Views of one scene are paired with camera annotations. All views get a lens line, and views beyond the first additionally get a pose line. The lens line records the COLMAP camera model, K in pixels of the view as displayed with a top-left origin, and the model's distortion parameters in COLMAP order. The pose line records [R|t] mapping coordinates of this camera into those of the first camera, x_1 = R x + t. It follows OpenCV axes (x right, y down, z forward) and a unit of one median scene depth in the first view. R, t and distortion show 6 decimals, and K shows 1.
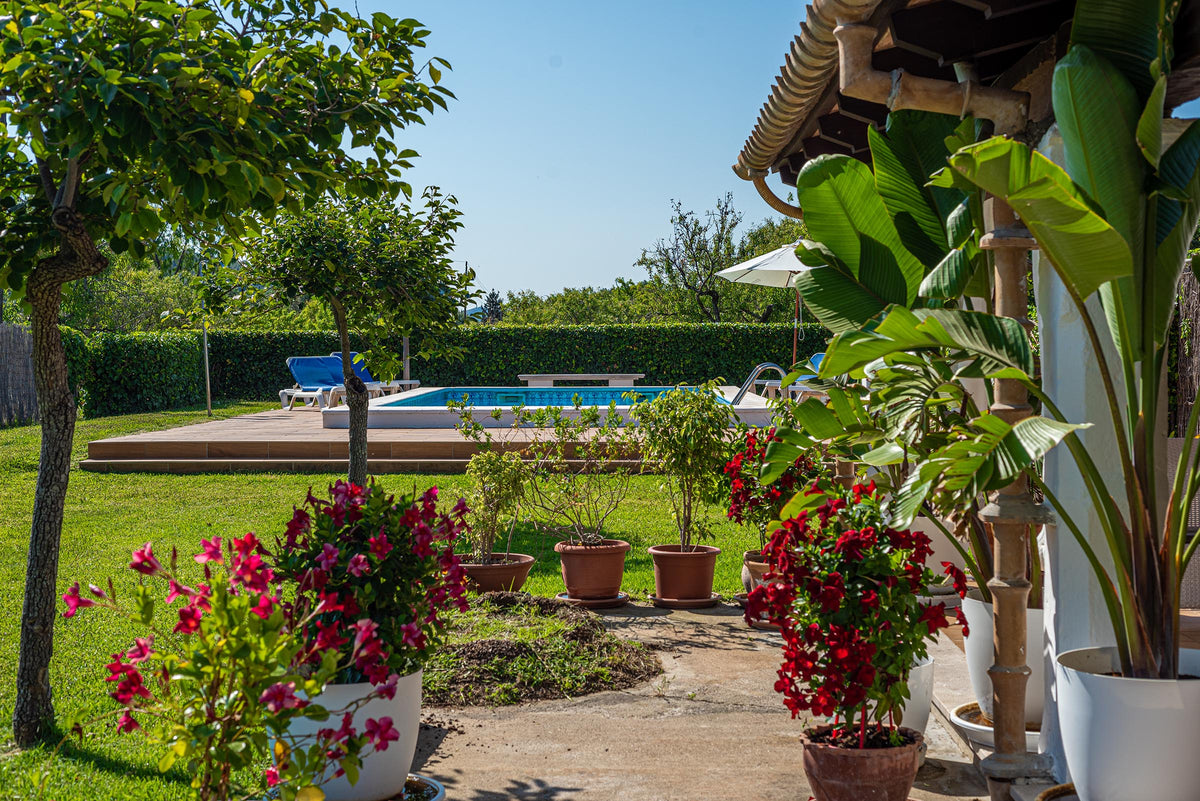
lens RADIAL K [[1715.6, 0, 600.0], [0, 1715.6, 400.5], [0, 0, 1]] dist [-0.037173, -0.085479]
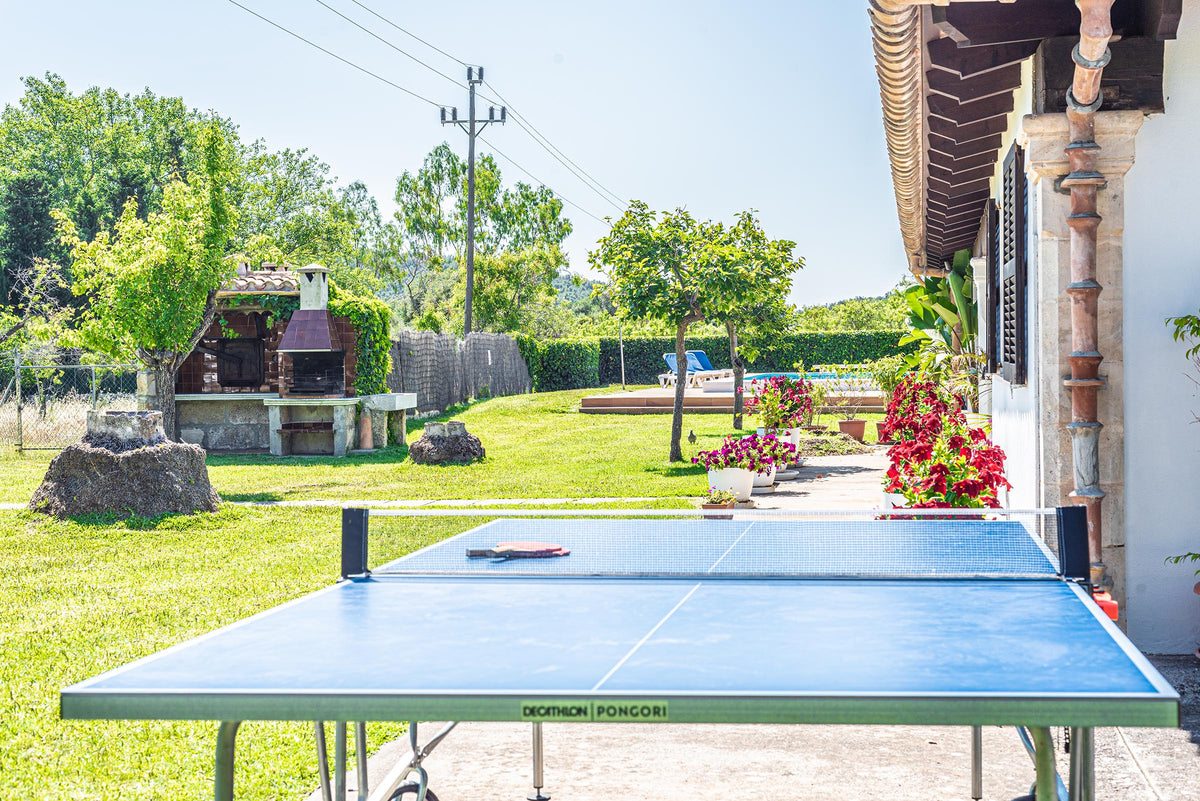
lens RADIAL K [[1715.6, 0, 600.0], [0, 1715.6, 400.5], [0, 0, 1]] dist [-0.037173, -0.085479]
pose [[0.986326, -0.005005, -0.164730, 0.013117], [0.004512, 0.999984, -0.003363, 0.018029], [0.164744, 0.002573, 0.986333, -0.442117]]
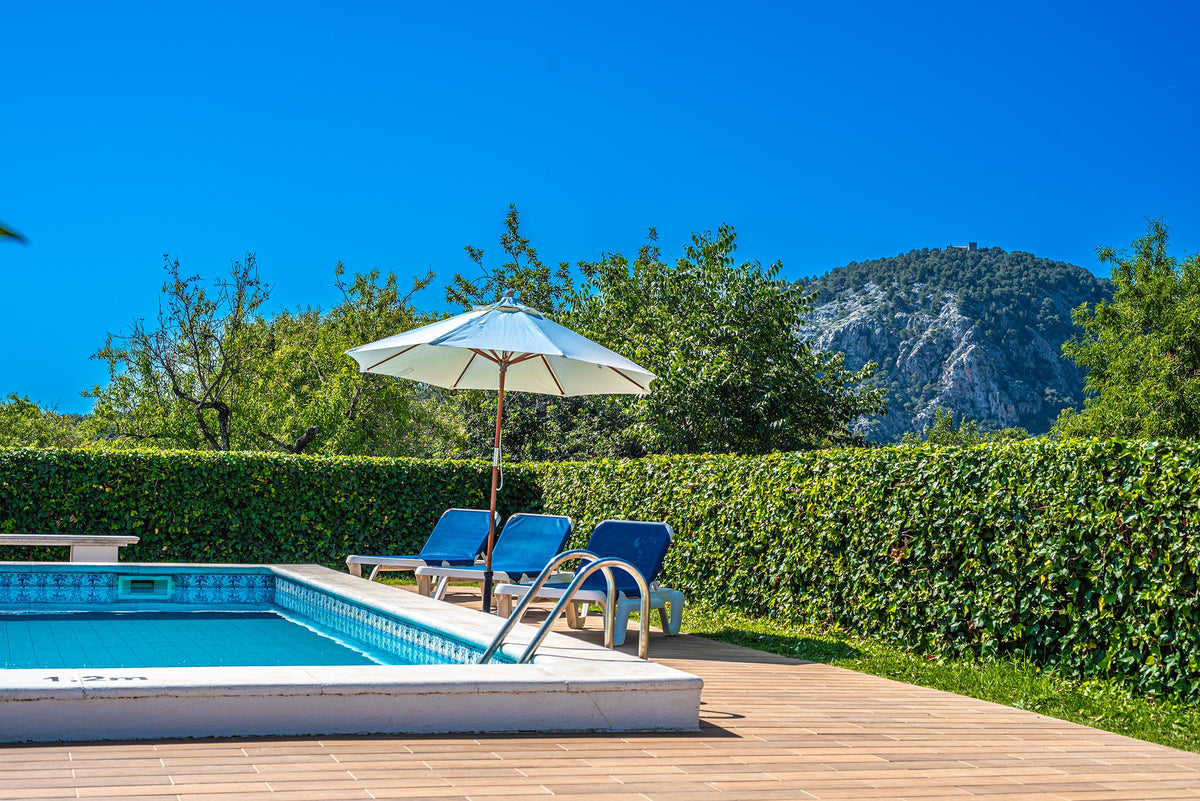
lens RADIAL K [[1715.6, 0, 600.0], [0, 1715.6, 400.5], [0, 0, 1]] dist [-0.037173, -0.085479]
pose [[0.937428, 0.045457, 0.345200, -0.025690], [-0.017921, 0.996426, -0.082545, -0.015181], [-0.347718, 0.071193, 0.934892, 0.382522]]
